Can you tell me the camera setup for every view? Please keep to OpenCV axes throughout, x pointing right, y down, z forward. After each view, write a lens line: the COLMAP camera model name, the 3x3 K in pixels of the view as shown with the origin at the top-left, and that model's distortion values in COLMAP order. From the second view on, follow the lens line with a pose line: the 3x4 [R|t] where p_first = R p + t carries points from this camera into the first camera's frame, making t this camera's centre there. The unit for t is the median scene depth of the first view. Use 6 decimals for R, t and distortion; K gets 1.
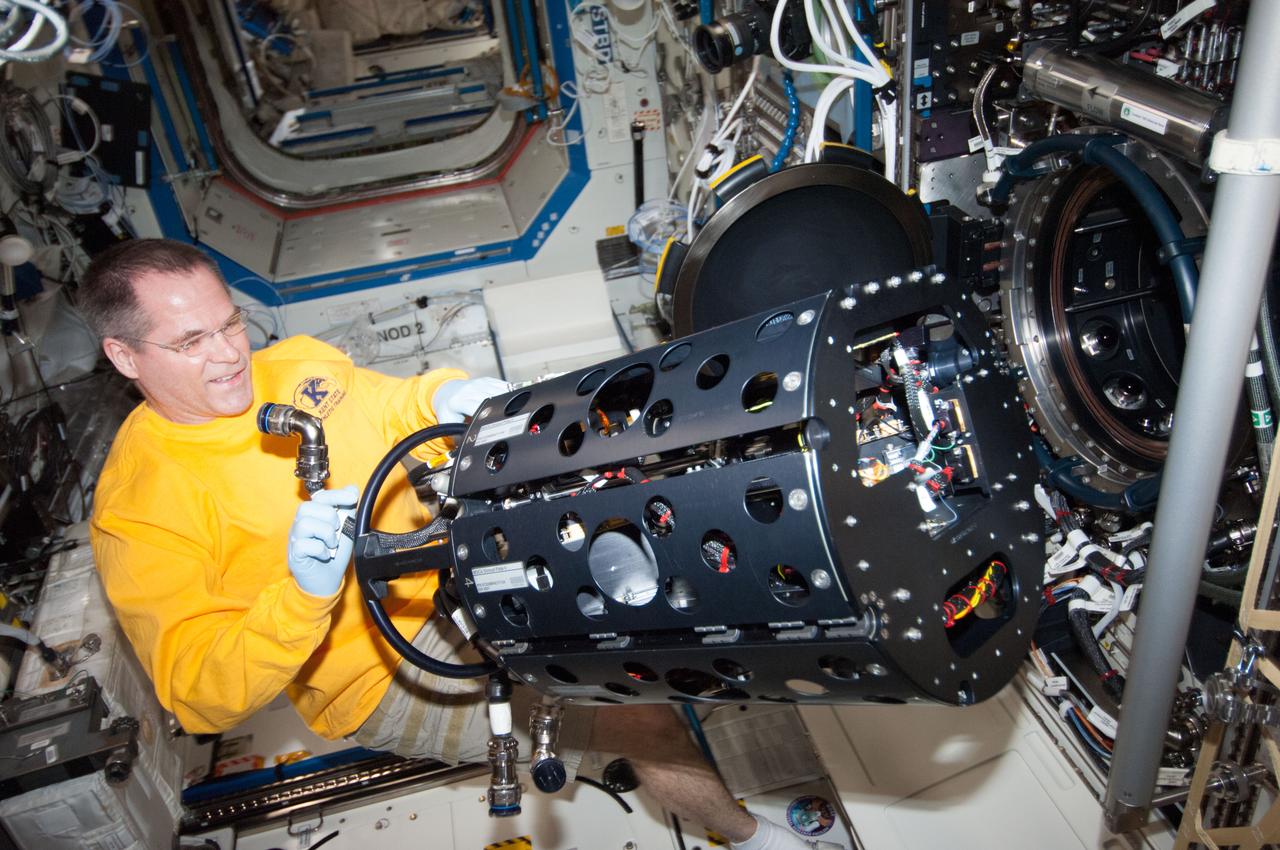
lens RADIAL K [[1047.6, 0, 635.5], [0, 1047.6, 432.0], [0, 0, 1]] dist [0.065540, -0.068525]
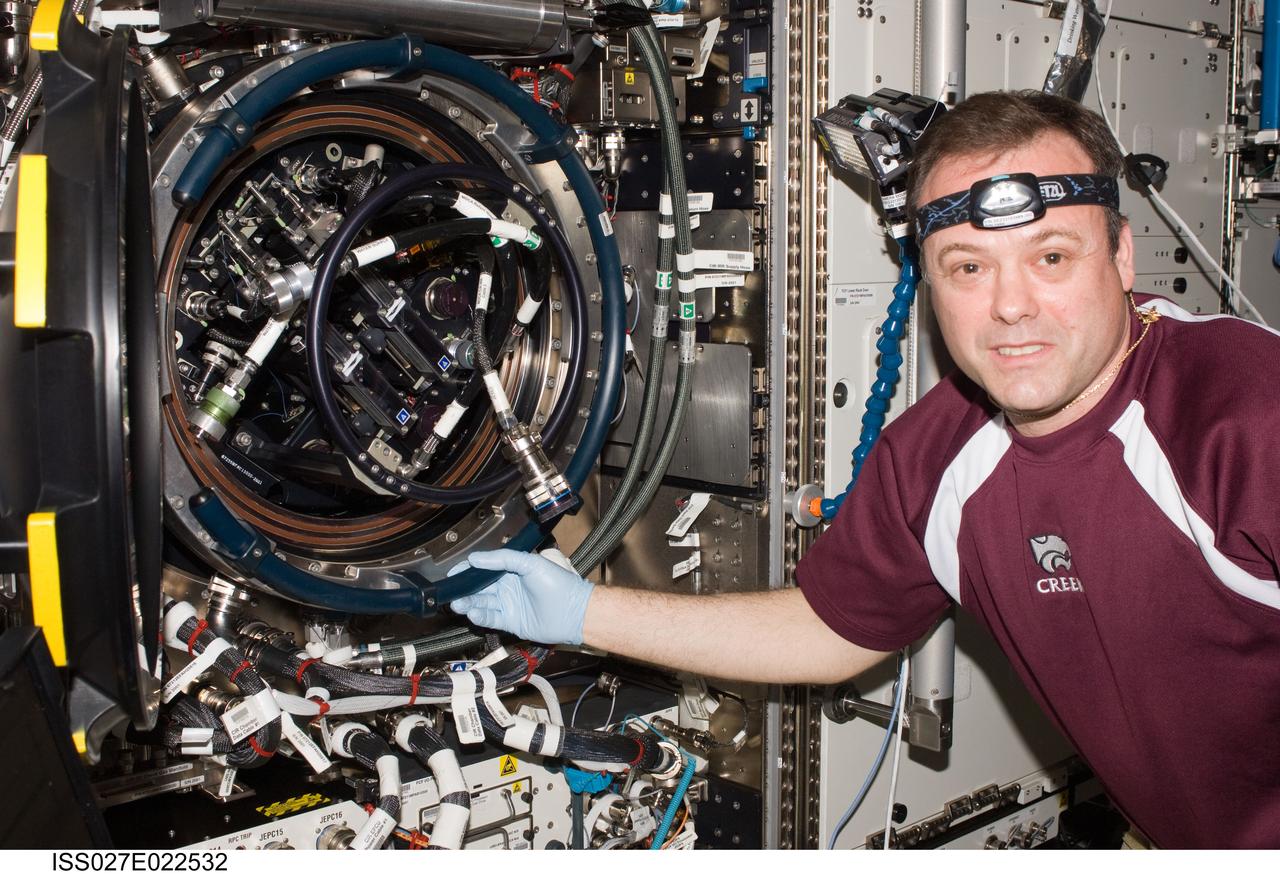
lens RADIAL K [[1548.1, 0, 642.4], [0, 1548.1, 423.1], [0, 0, 1]] dist [-0.070222, 0.000000]
pose [[-0.495658, 0.004012, 0.868509, -0.502131], [0.506135, 0.813972, 0.285091, -0.458182], [-0.705798, 0.580890, -0.405483, 1.533561]]
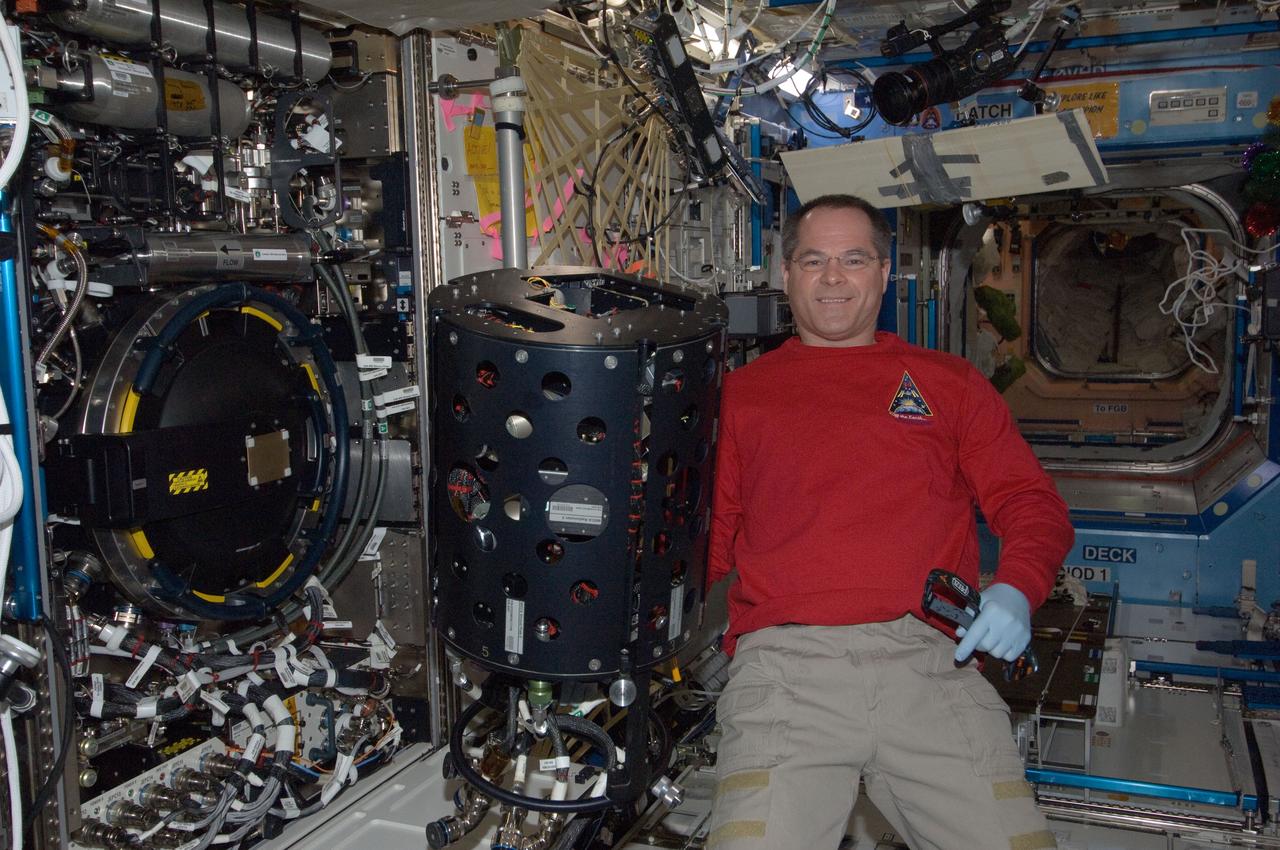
lens RADIAL K [[1272.3, 0, 638.8], [0, 1272.3, 421.9], [0, 0, 1]] dist [0.043978, 0.000000]
pose [[-0.816904, 0.061733, 0.573460, -0.684743], [0.394032, 0.785800, 0.476715, -0.755774], [-0.421196, 0.615392, -0.666248, 1.860488]]
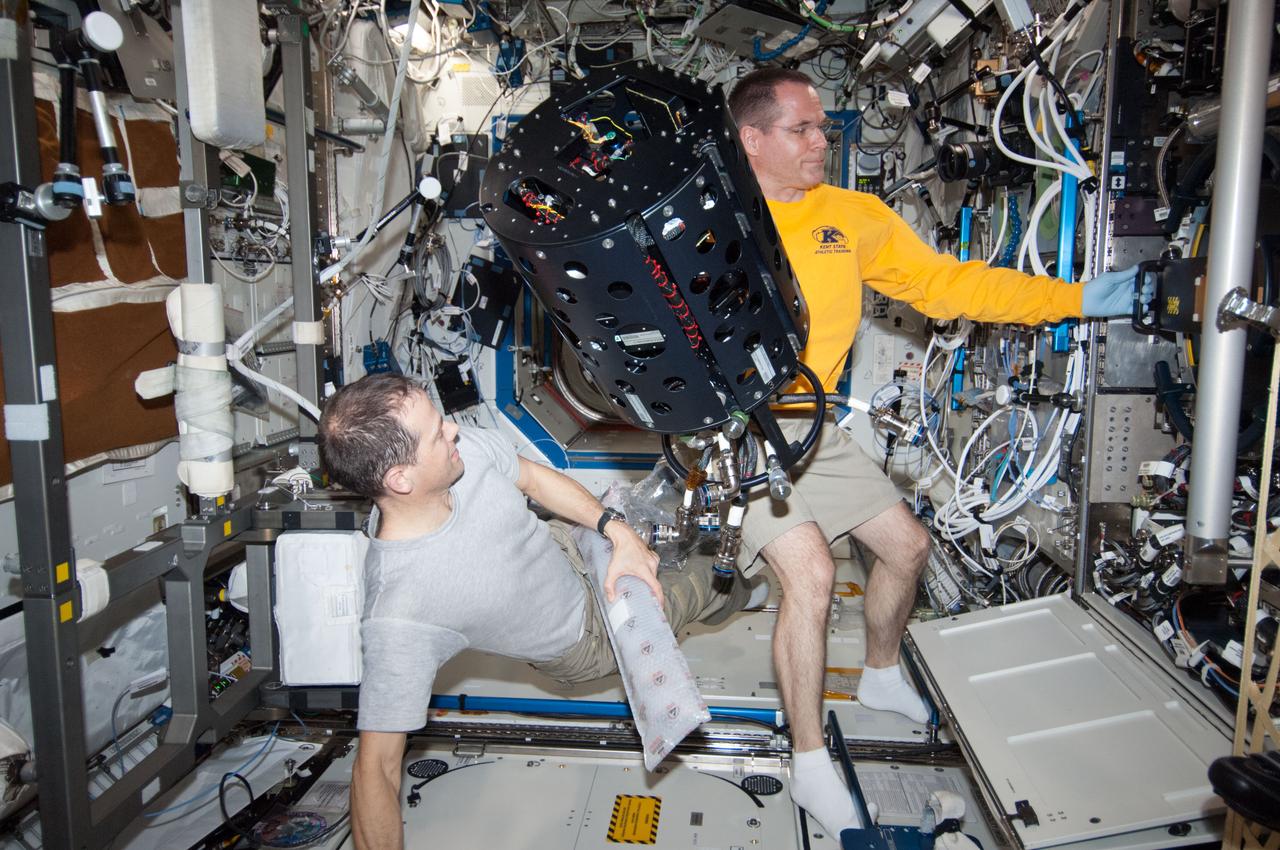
lens RADIAL K [[1047.6, 0, 638.4], [0, 1047.6, 427.8], [0, 0, 1]] dist [0.065540, -0.068525]
pose [[0.946484, 0.157859, -0.281511, 0.136931], [-0.257109, 0.896026, -0.361985, 0.534770], [0.195099, 0.414992, 0.888661, -0.089427]]
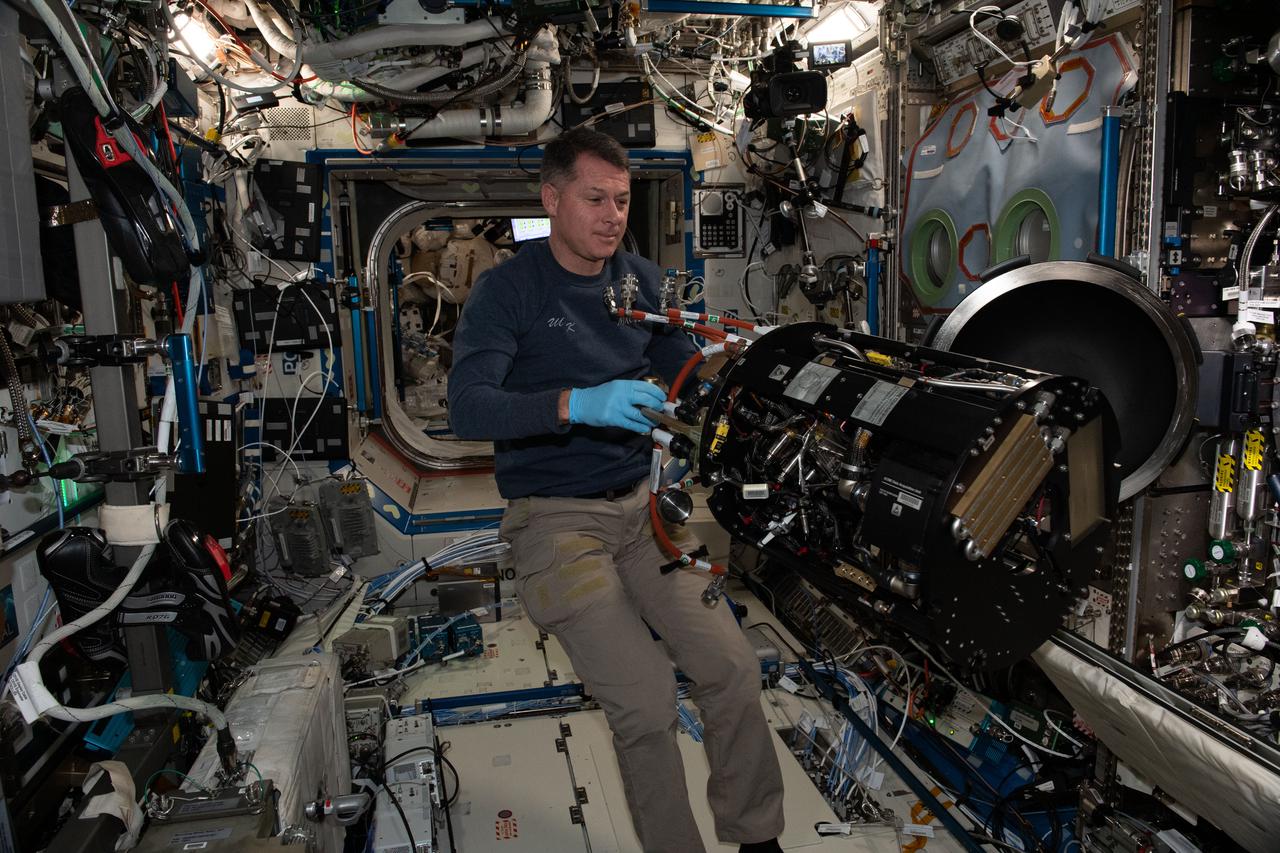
lens RADIAL K [[874.0, 0, 636.9], [0, 874.0, 420.3], [0, 0, 1]] dist [-0.047875, -0.007195]
pose [[0.995599, 0.093051, -0.011143, -0.244457], [-0.089958, 0.915566, -0.391977, 0.225460], [-0.026271, 0.391254, 0.919908, 0.284133]]
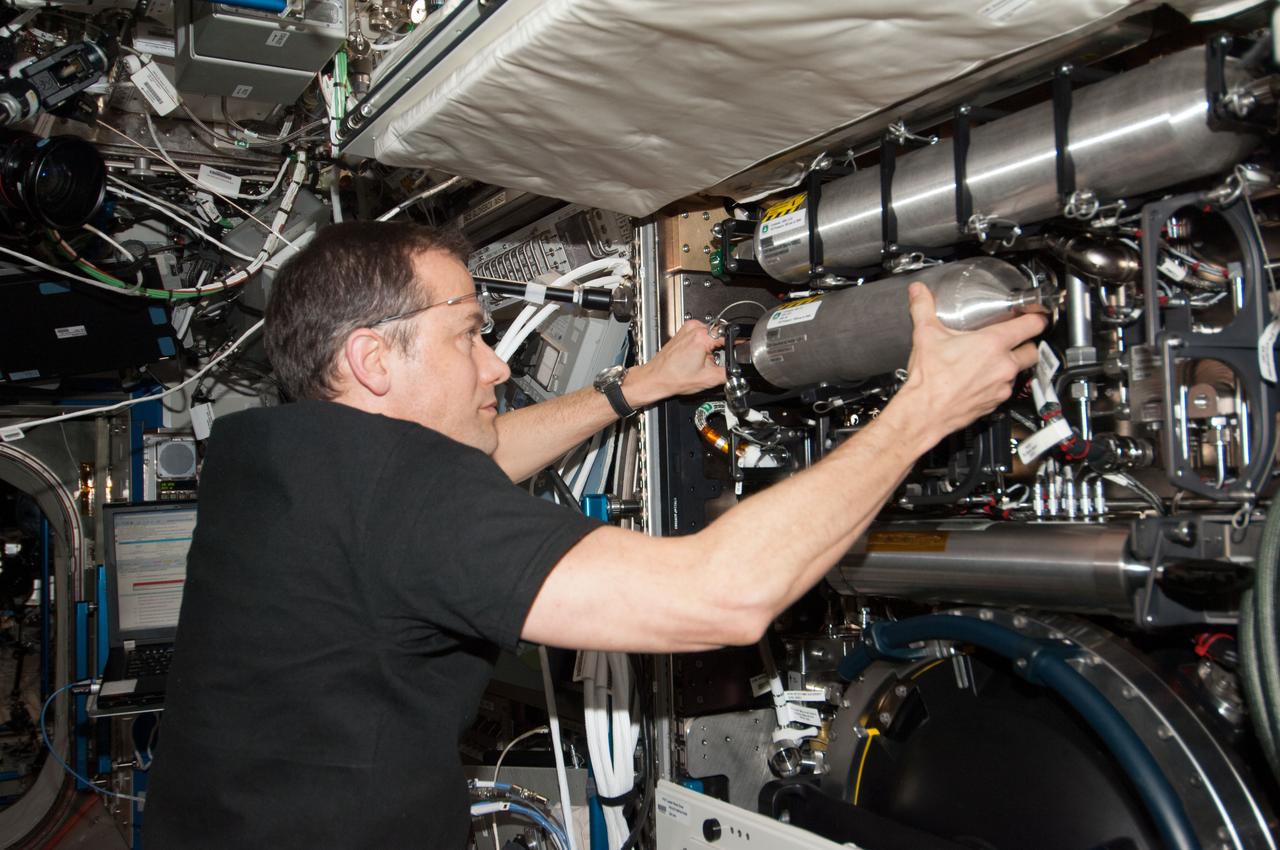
lens RADIAL K [[1272.3, 0, 631.9], [0, 1272.3, 432.3], [0, 0, 1]] dist [0.043978, 0.000000]
pose [[0.958684, 0.099283, 0.266584, -0.005586], [0.076372, 0.812889, -0.577390, 0.077030], [-0.274029, 0.573894, 0.771721, 0.264650]]
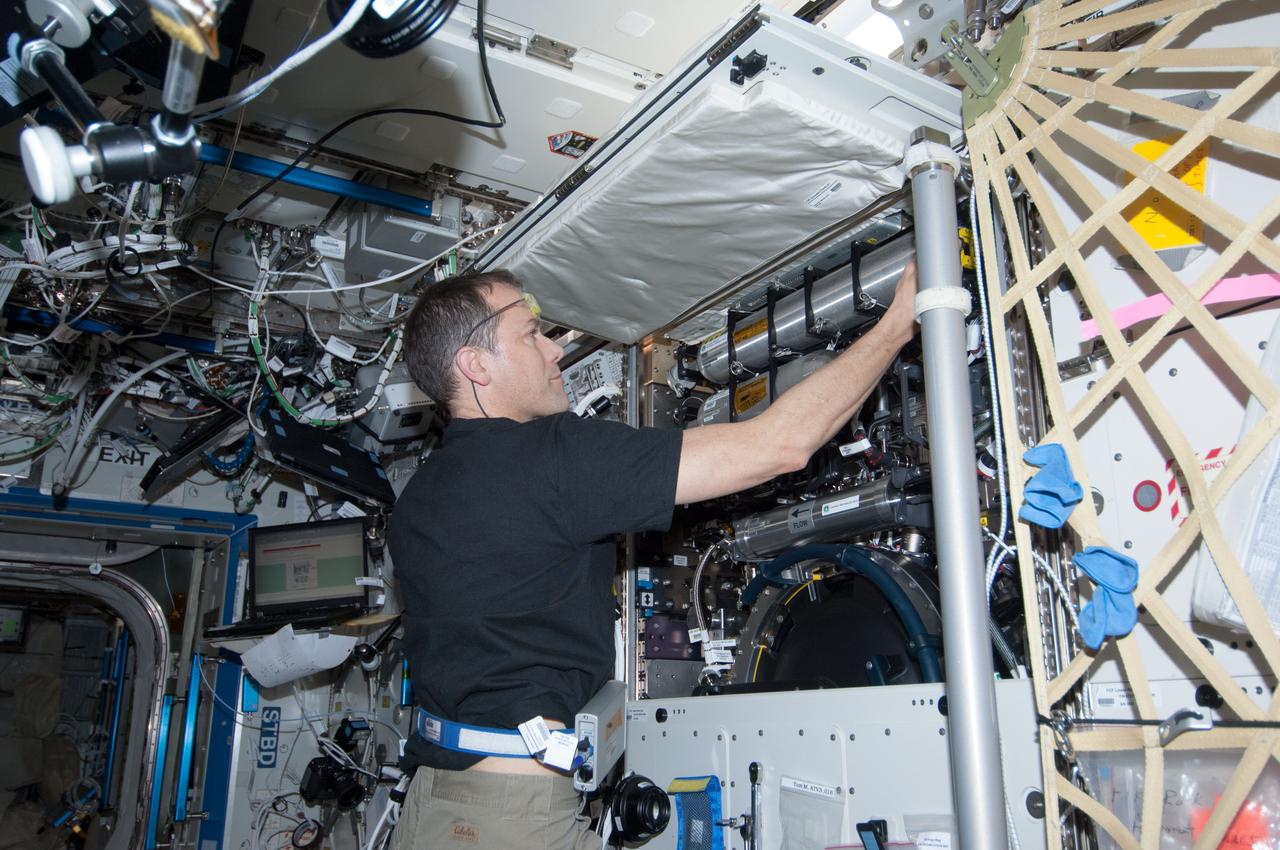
lens RADIAL K [[1116.5, 0, 640.6], [0, 1116.5, 429.5], [0, 0, 1]] dist [0.057128, -0.046081]
pose [[0.943017, 0.197368, 0.267888, -0.089061], [0.071170, 0.666818, -0.741815, 0.449810], [-0.325043, 0.718610, 0.614774, 0.139664]]
